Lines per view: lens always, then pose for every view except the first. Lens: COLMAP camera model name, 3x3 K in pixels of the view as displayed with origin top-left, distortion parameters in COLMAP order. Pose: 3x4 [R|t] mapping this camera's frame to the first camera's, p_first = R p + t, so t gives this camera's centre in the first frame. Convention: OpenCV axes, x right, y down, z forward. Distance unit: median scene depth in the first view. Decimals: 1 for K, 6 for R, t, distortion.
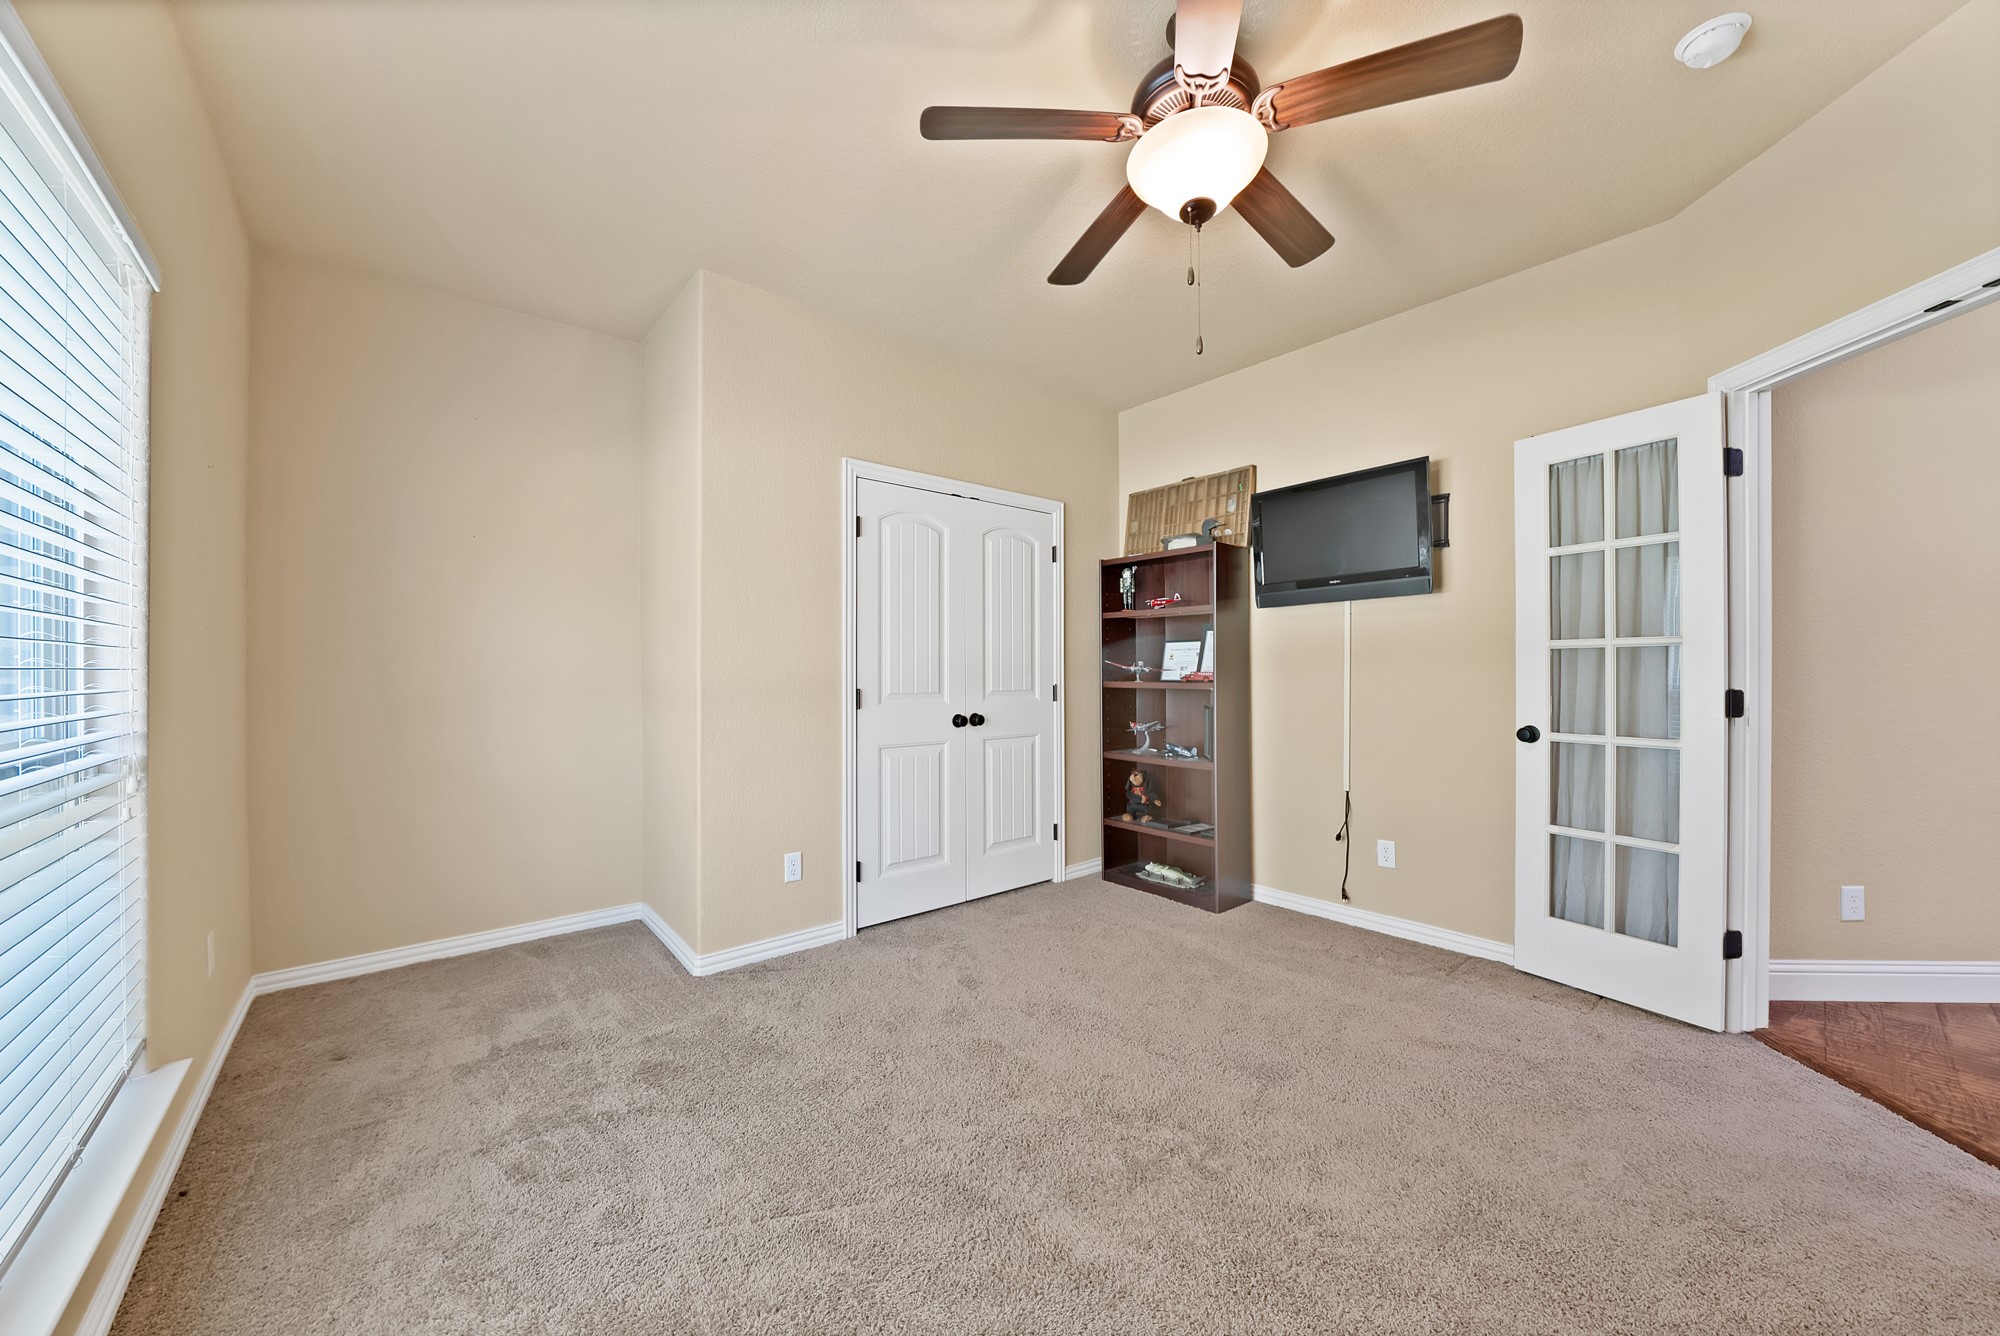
lens RADIAL K [[726.1, 0, 997.5], [0, 726.1, 668.7], [0, 0, 1]] dist [-0.024121, 0.002003]
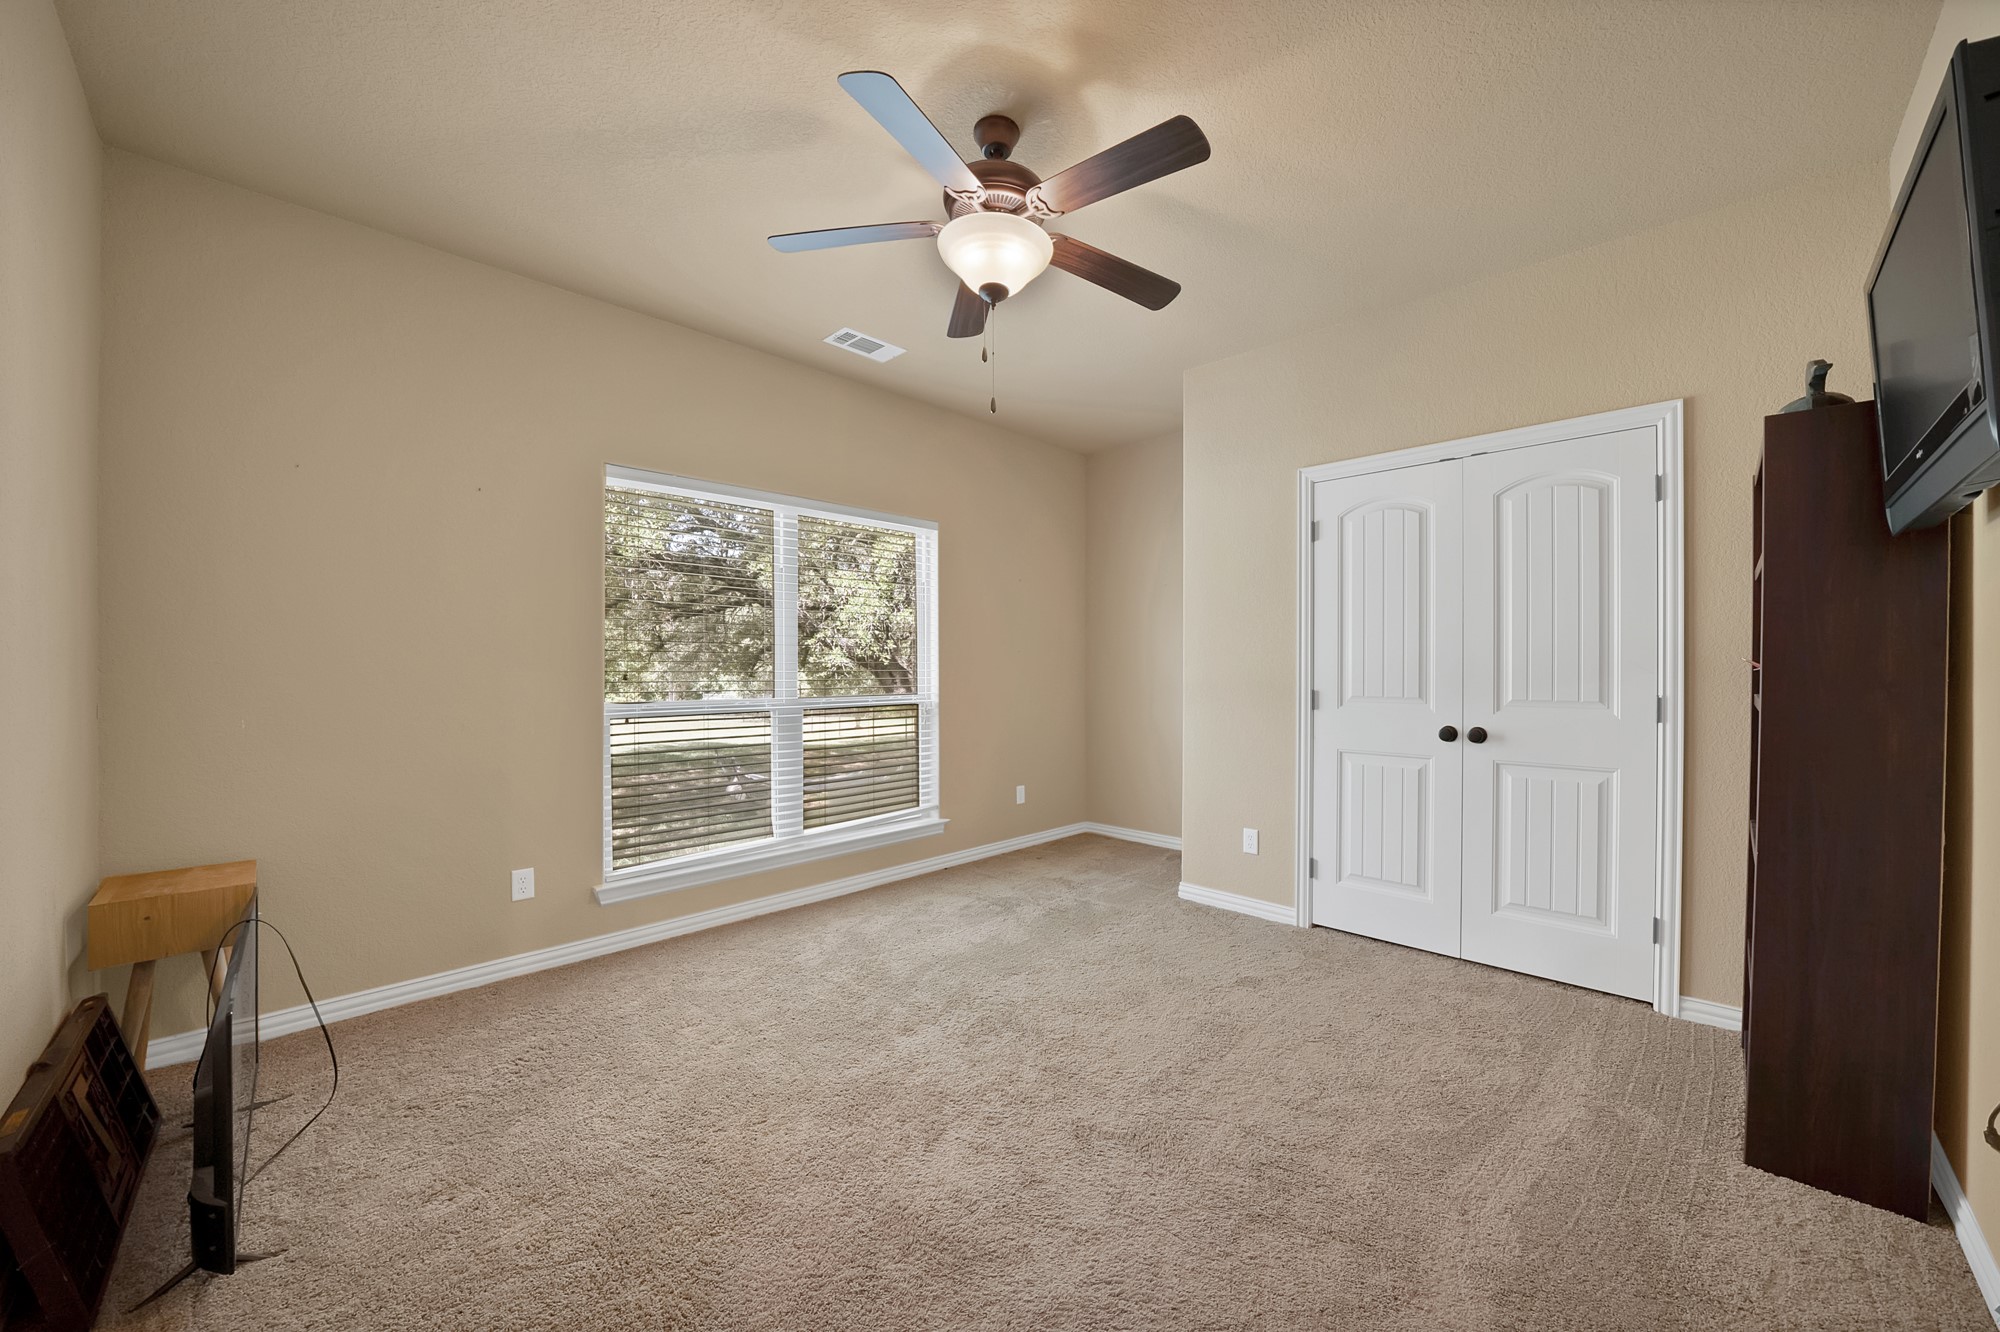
lens RADIAL K [[726.1, 0, 1040.2], [0, 726.1, 669.3], [0, 0, 1]] dist [-0.024121, 0.002003]
pose [[0.127287, 0.001555, -0.991865, 0.773726], [0.000292, 0.999999, 0.001605, -0.003340], [0.991866, -0.000494, 0.127286, 0.486610]]
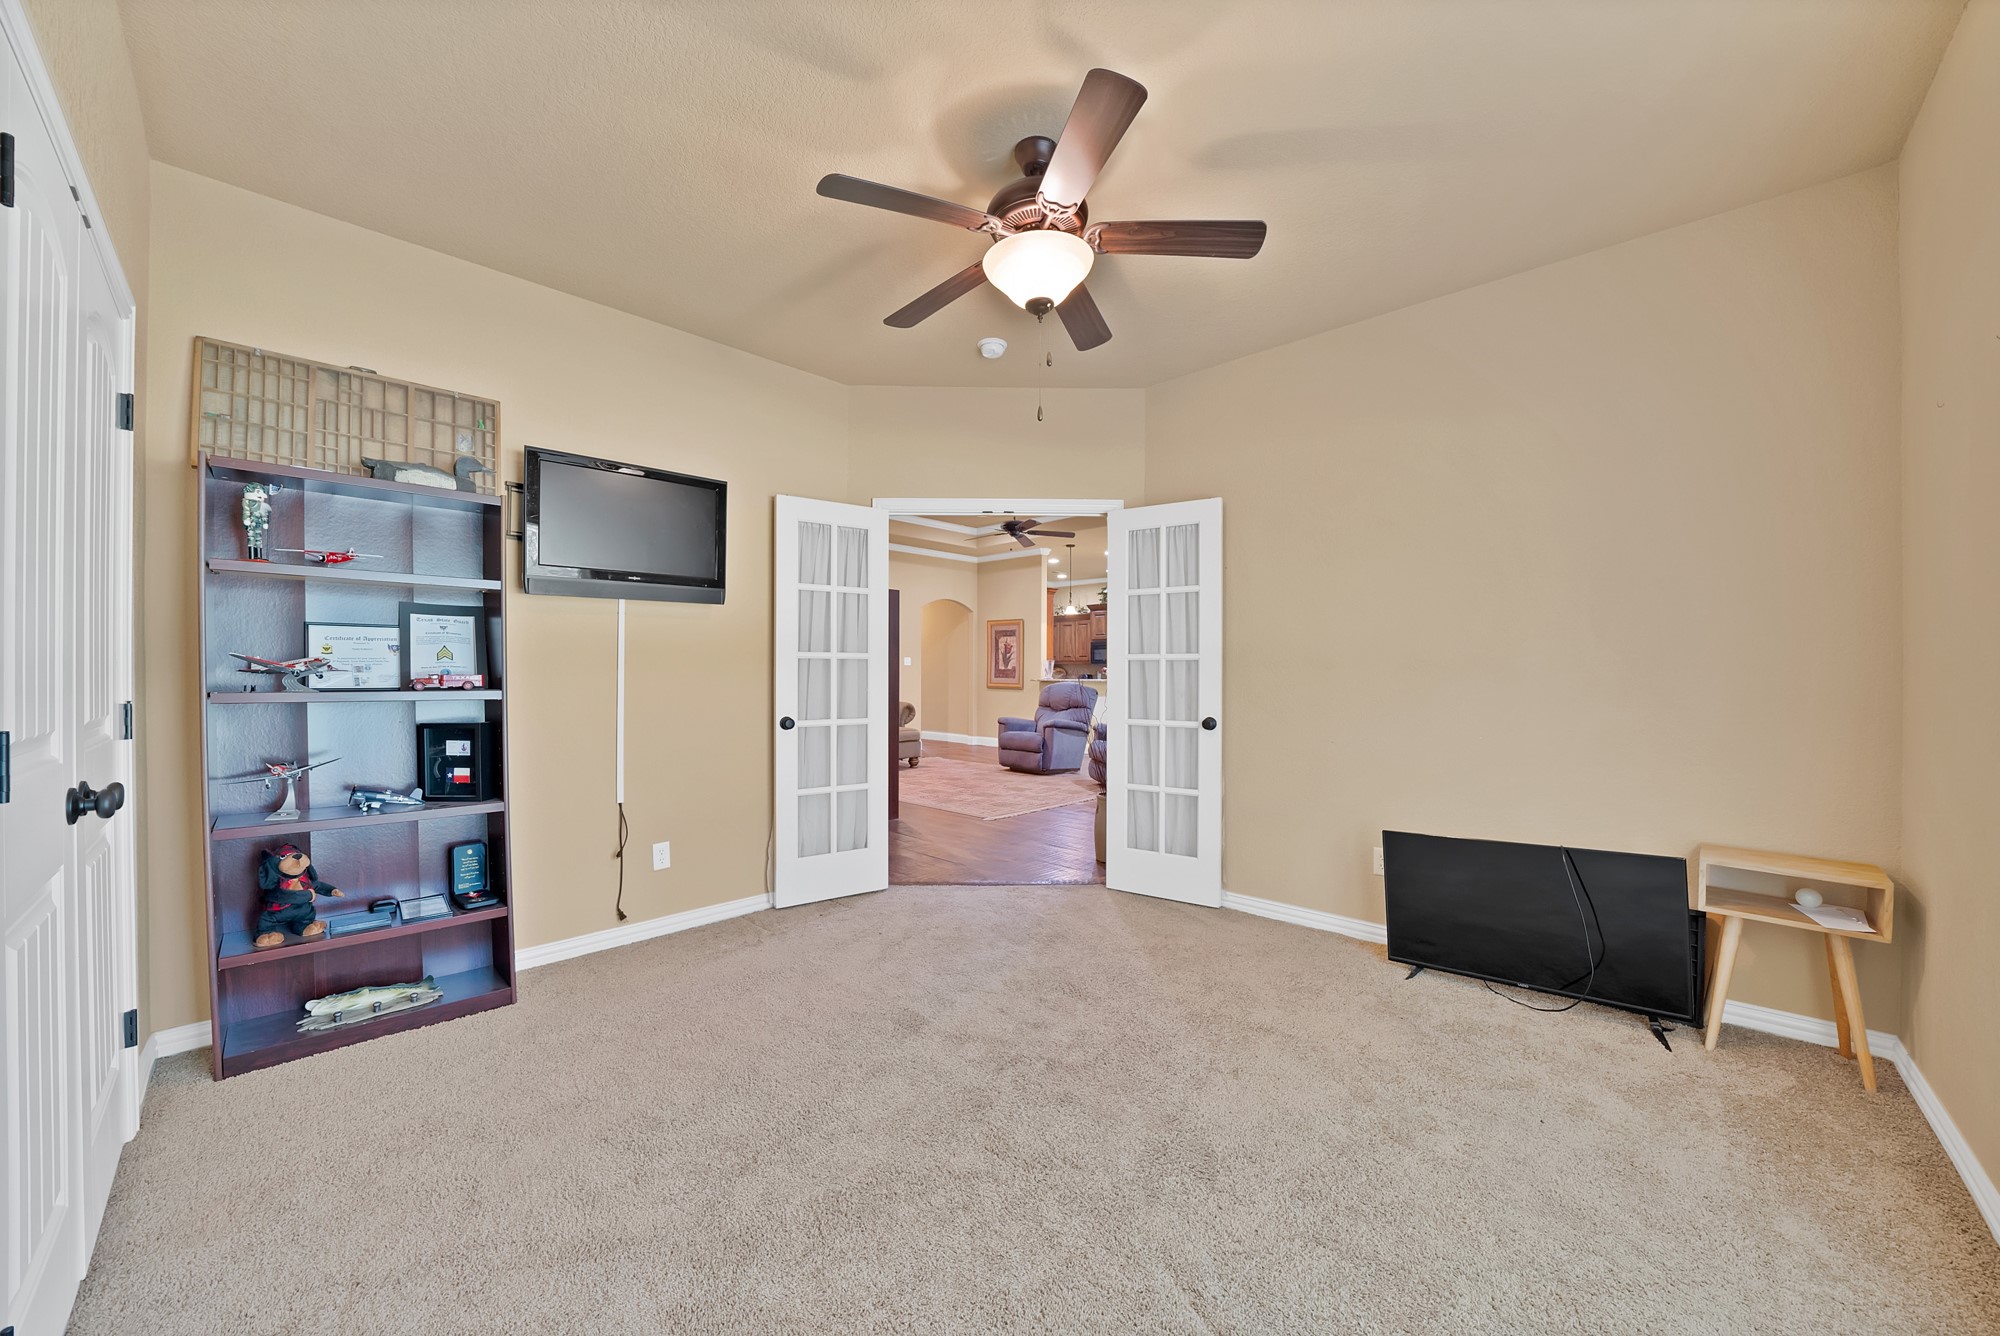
lens RADIAL K [[726.1, 0, 999.0], [0, 726.1, 675.5], [0, 0, 1]] dist [-0.024121, 0.002003]
pose [[-0.101118, 0.000305, 0.994874, -0.503174], [-0.006492, 0.999978, -0.000966, 0.002430], [-0.994853, -0.006556, -0.101114, 0.624387]]
